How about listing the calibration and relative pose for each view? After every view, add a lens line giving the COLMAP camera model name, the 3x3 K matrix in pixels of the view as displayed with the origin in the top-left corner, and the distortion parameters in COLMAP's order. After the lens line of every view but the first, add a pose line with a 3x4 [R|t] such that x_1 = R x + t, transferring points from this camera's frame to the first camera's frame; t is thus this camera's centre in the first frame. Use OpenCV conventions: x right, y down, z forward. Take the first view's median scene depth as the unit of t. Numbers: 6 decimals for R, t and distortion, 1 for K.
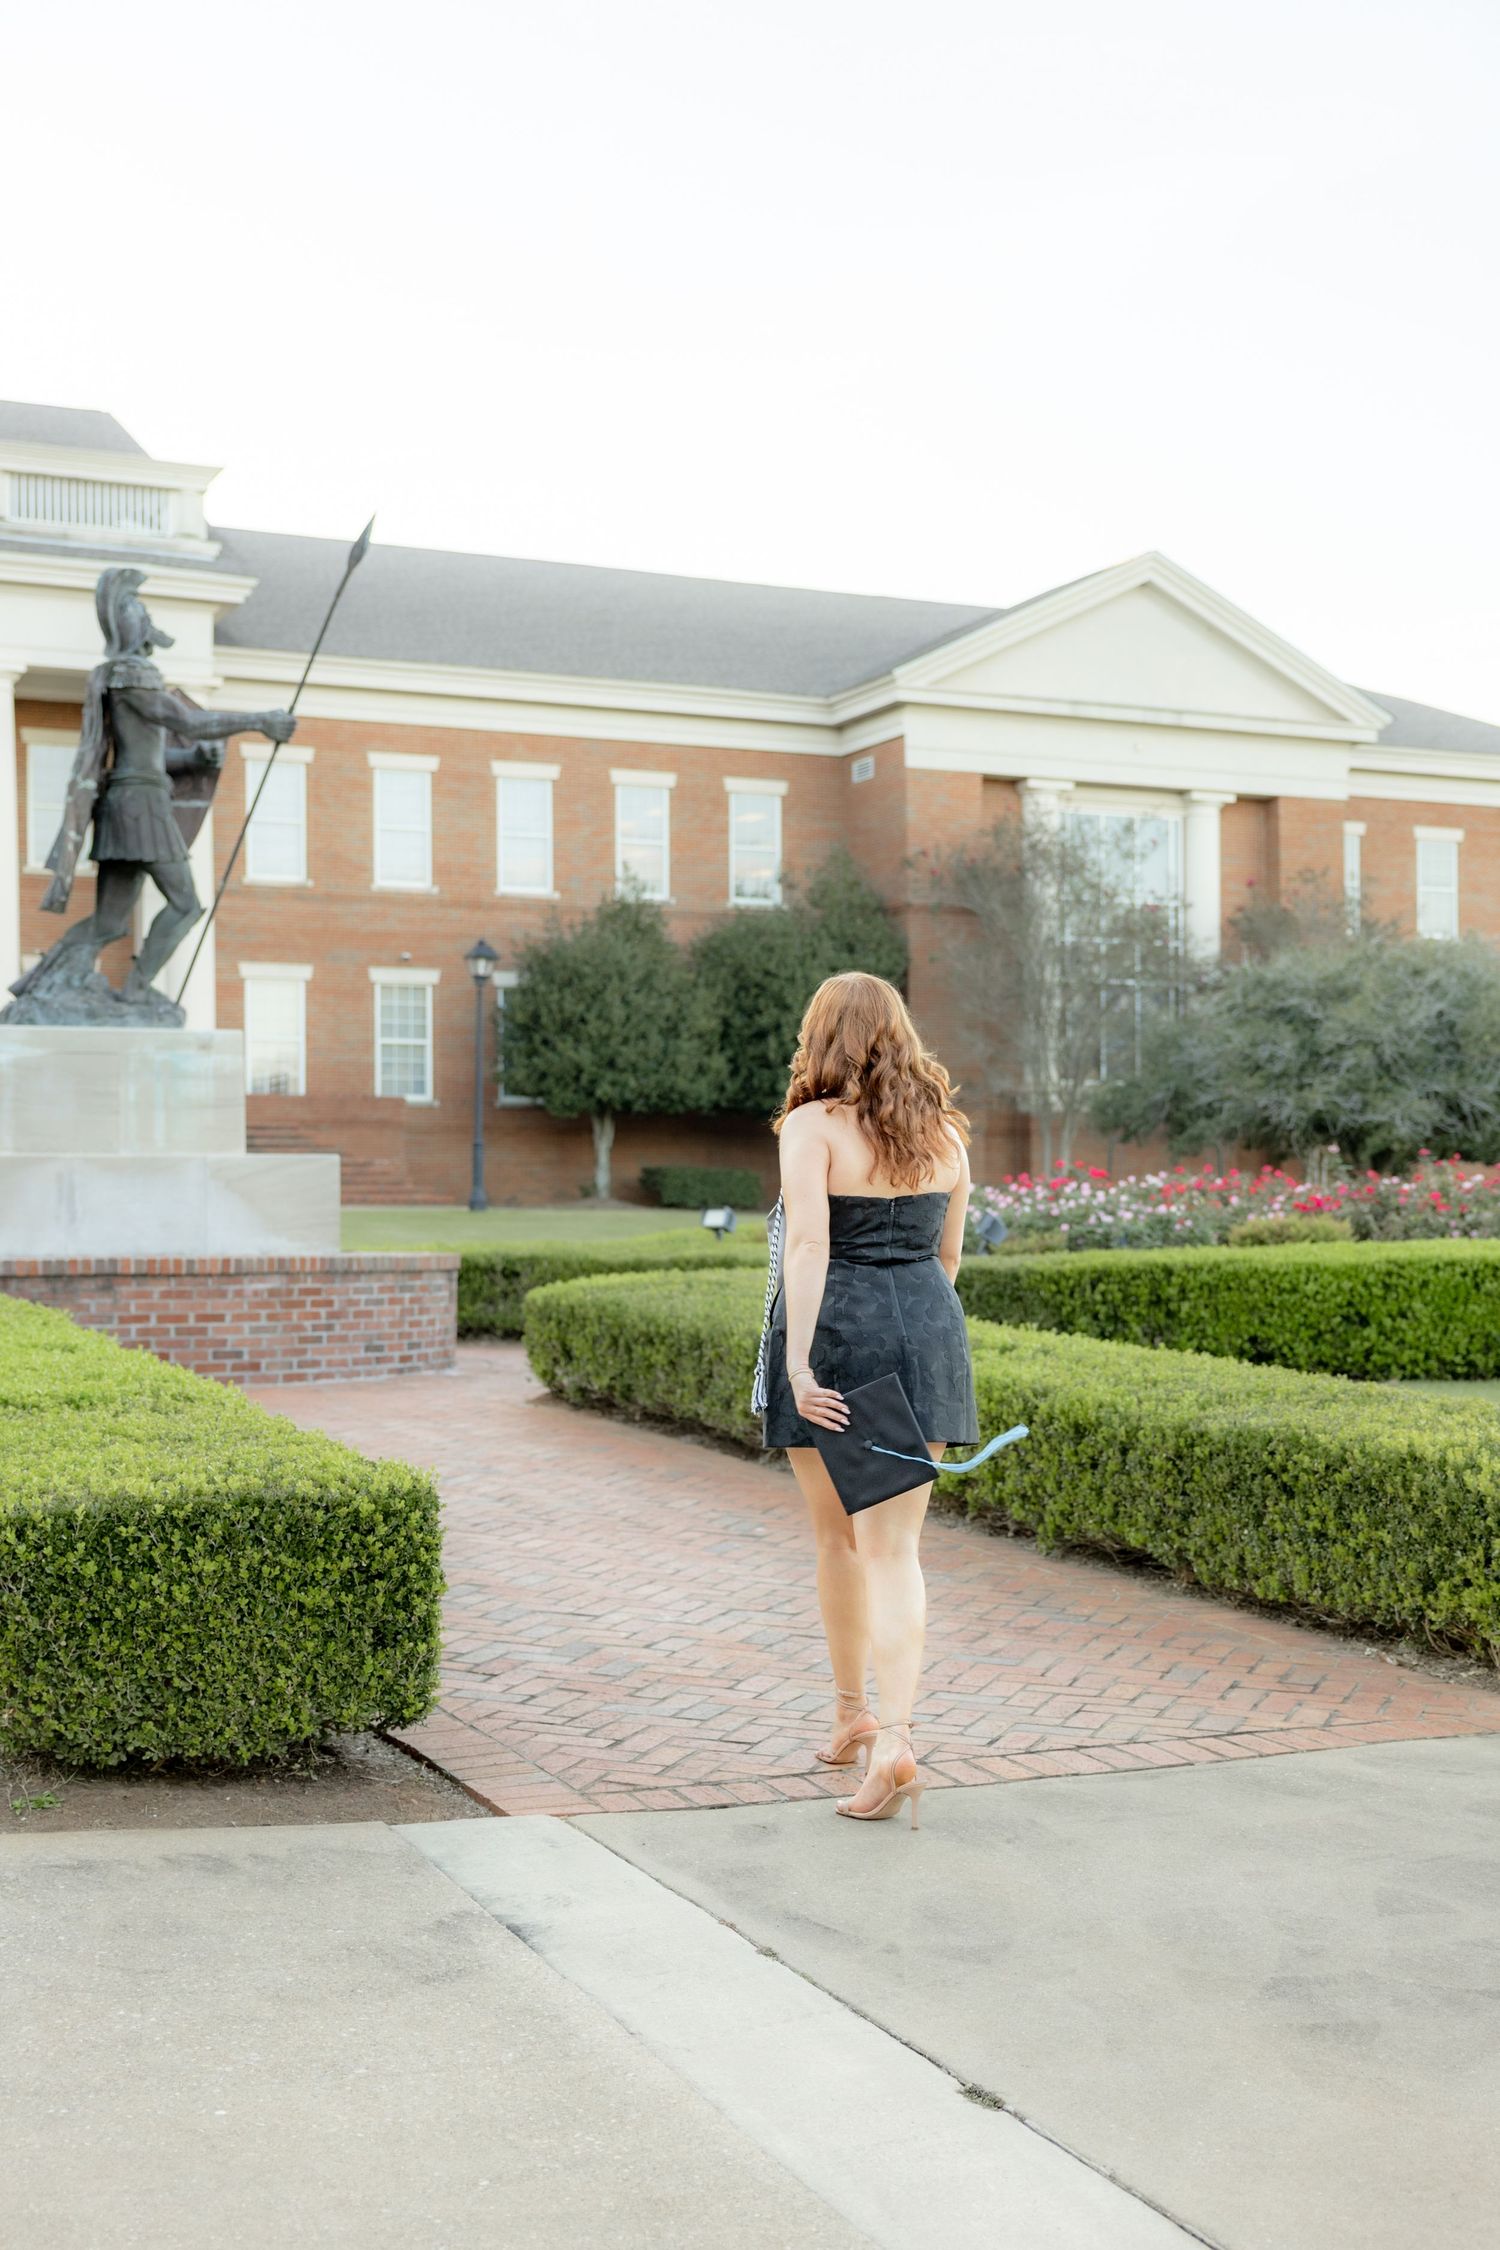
lens RADIAL K [[2738.7, 0, 751.1], [0, 2738.7, 1213.0], [0, 0, 1]] dist [-0.006713, 0.024495]
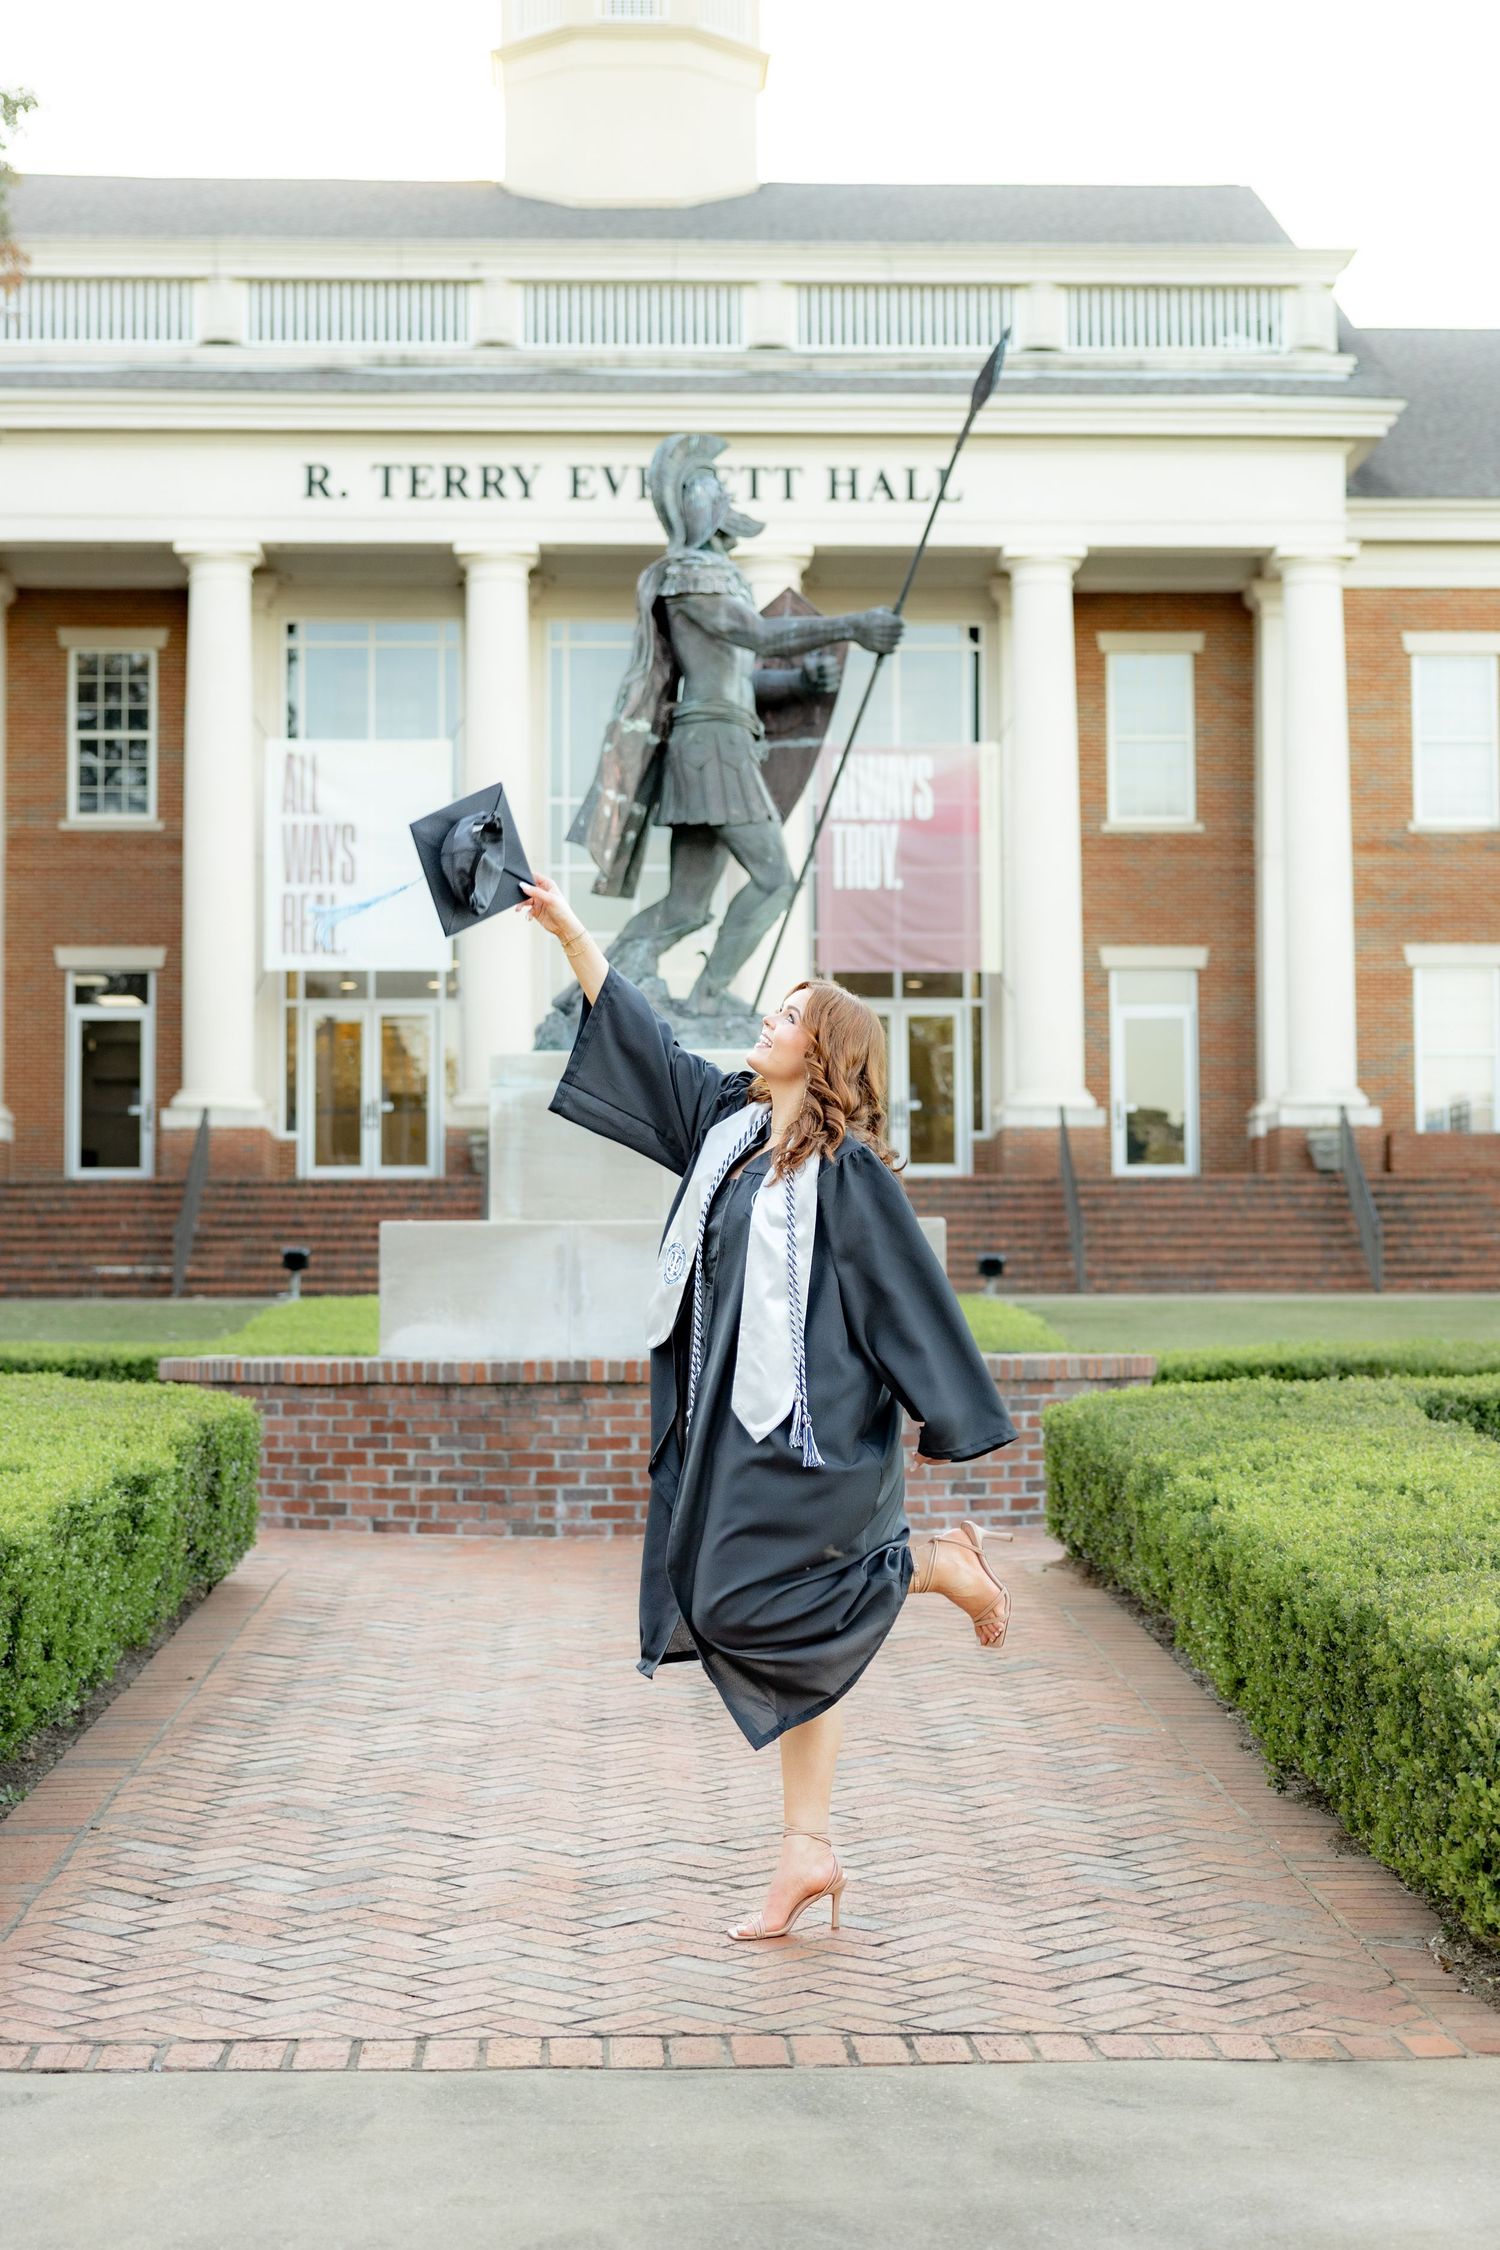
lens RADIAL K [[4014.3, 0, 838.4], [0, 4014.3, 1051.0], [0, 0, 1]] dist [0.016153, 0.038383]
pose [[0.922040, -0.029273, -0.385986, 0.240336], [0.004499, 0.997880, -0.064931, 0.003585], [0.387069, 0.058132, 0.920217, 0.017804]]
